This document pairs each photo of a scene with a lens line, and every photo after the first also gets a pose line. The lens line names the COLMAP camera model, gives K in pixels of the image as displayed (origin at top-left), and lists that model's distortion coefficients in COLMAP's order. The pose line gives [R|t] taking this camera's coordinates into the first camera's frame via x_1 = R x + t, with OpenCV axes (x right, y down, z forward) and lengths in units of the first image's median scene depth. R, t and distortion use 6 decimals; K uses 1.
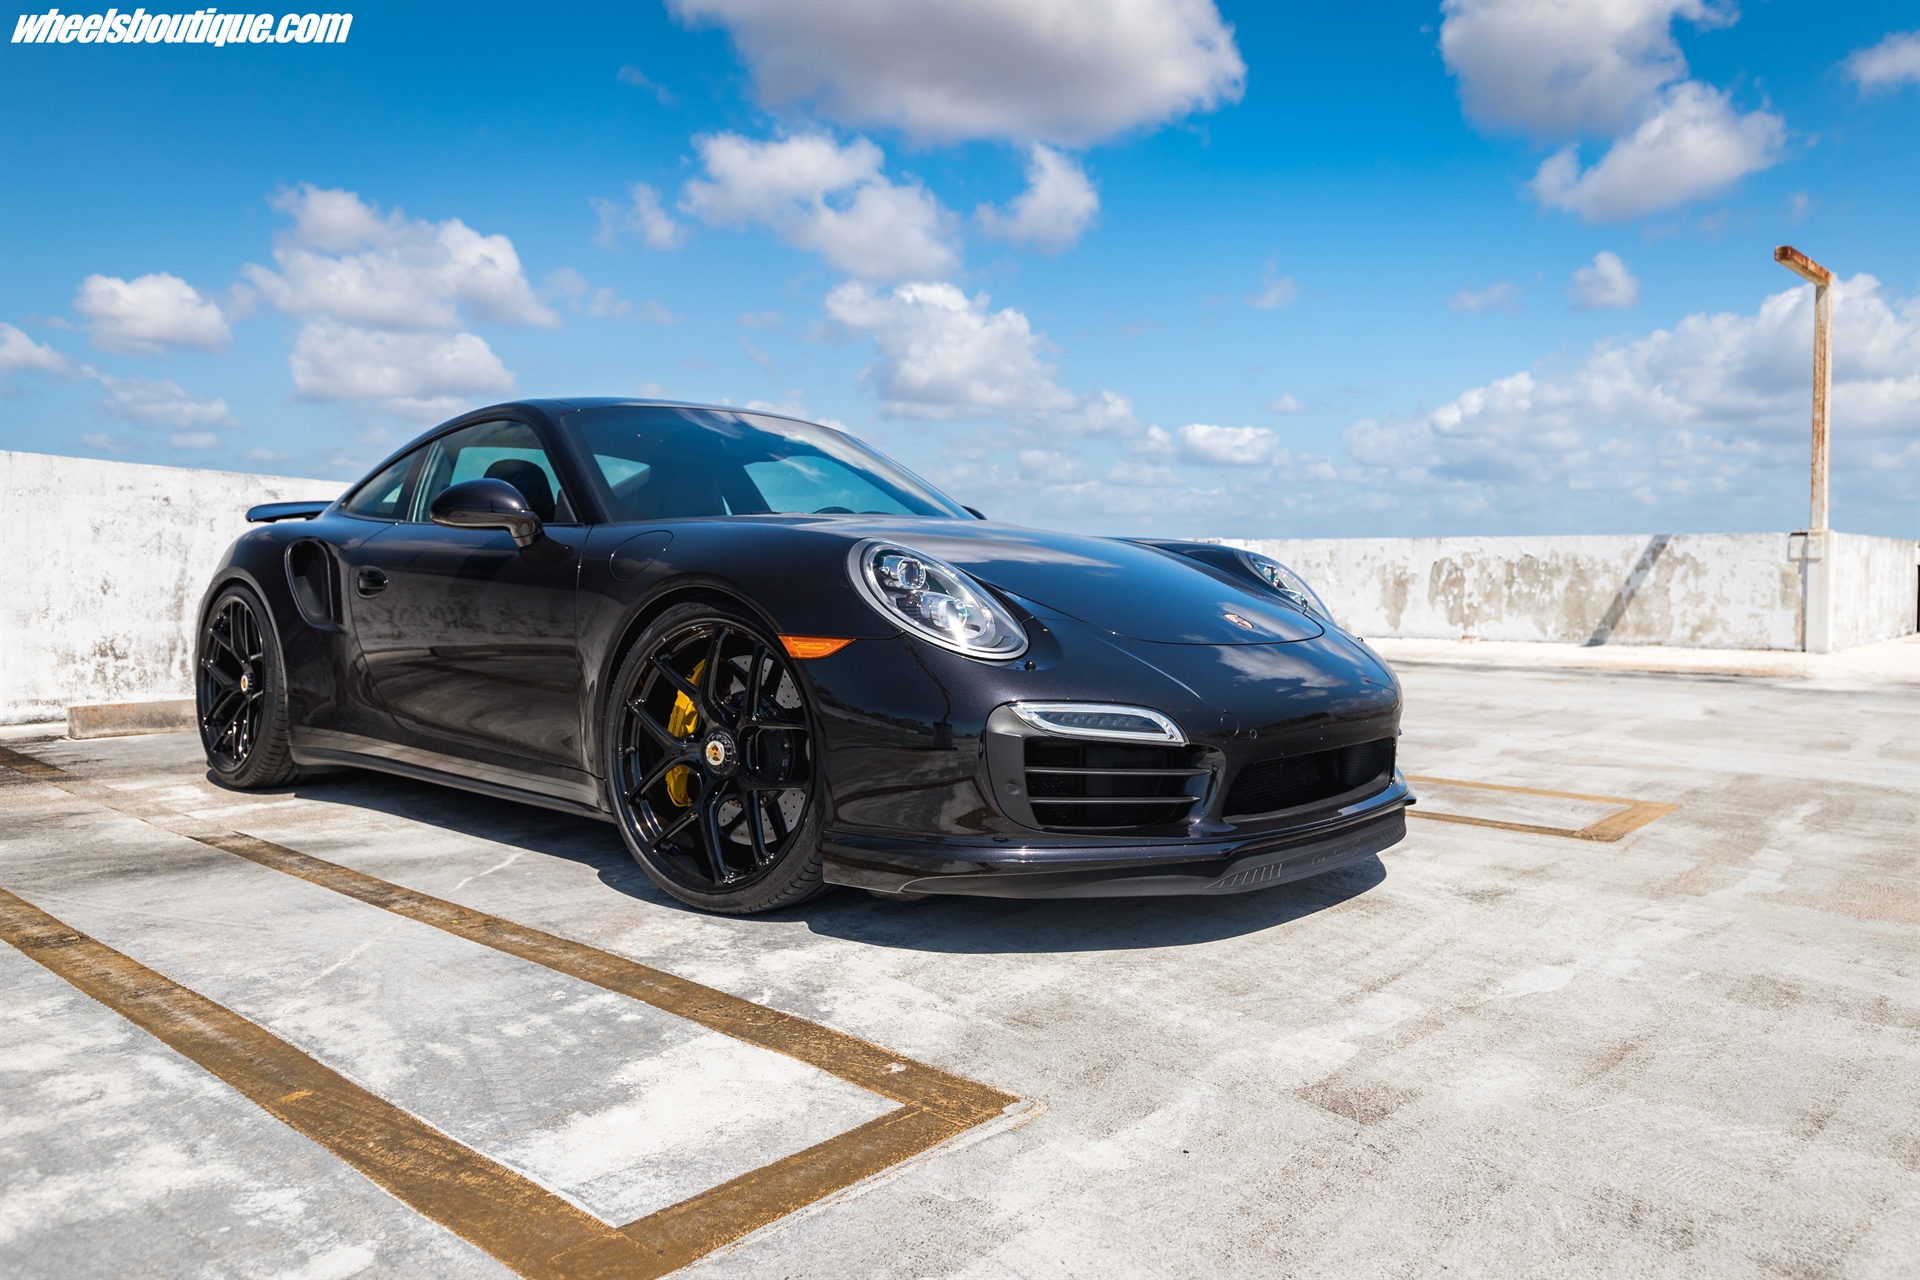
lens RADIAL K [[1304.1, 0, 952.4], [0, 1304.1, 633.4], [0, 0, 1]] dist [-0.009018, -0.001517]
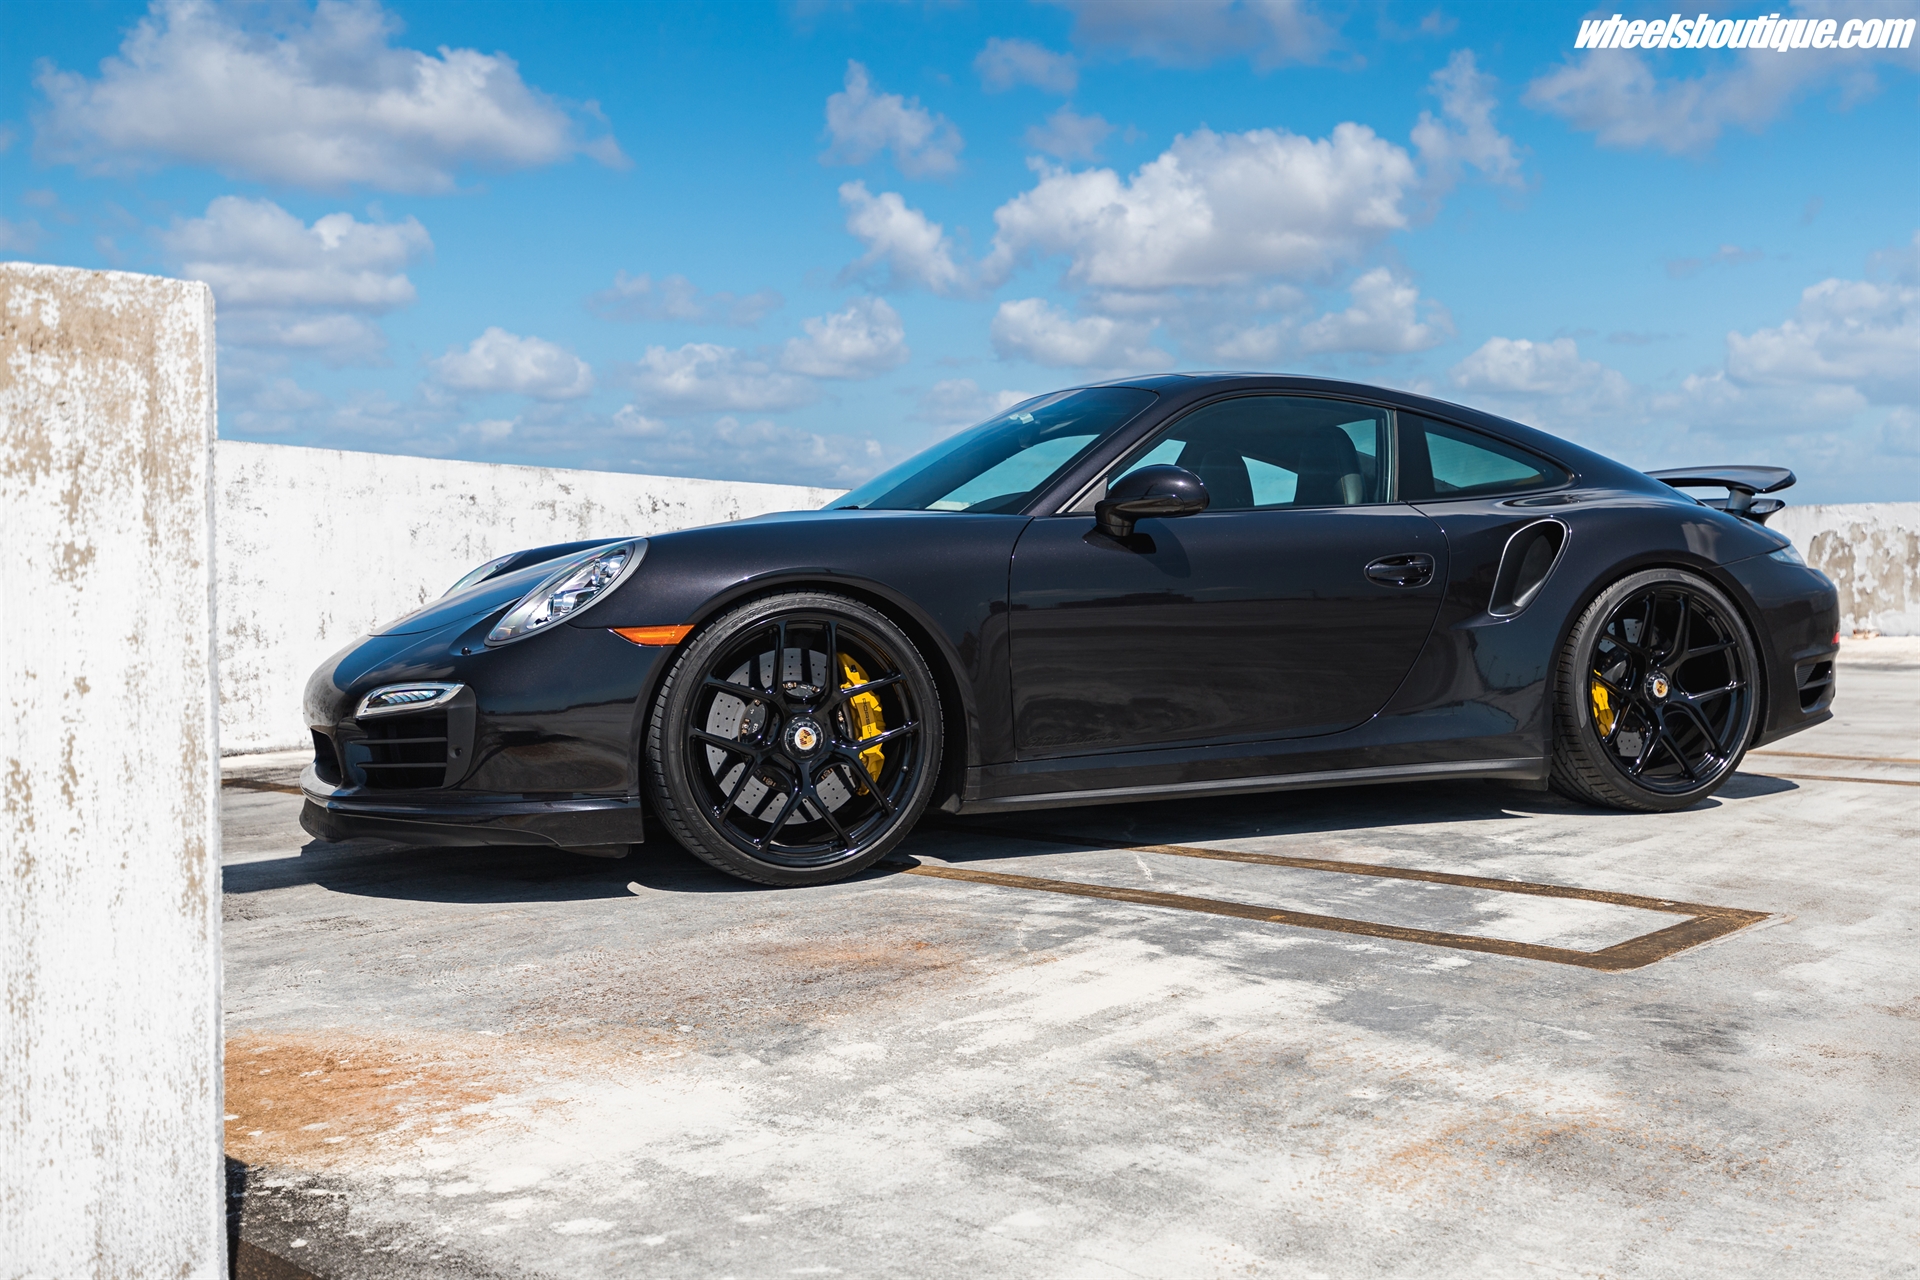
lens RADIAL K [[1922.2, 0, 962.6], [0, 1922.2, 641.9], [0, 0, 1]] dist [0.004647, 0.000000]
pose [[0.999476, -0.021355, -0.024314, -0.115452], [0.021114, 0.999726, -0.010122, 0.009279], [0.024524, 0.009603, 0.999653, -0.168863]]
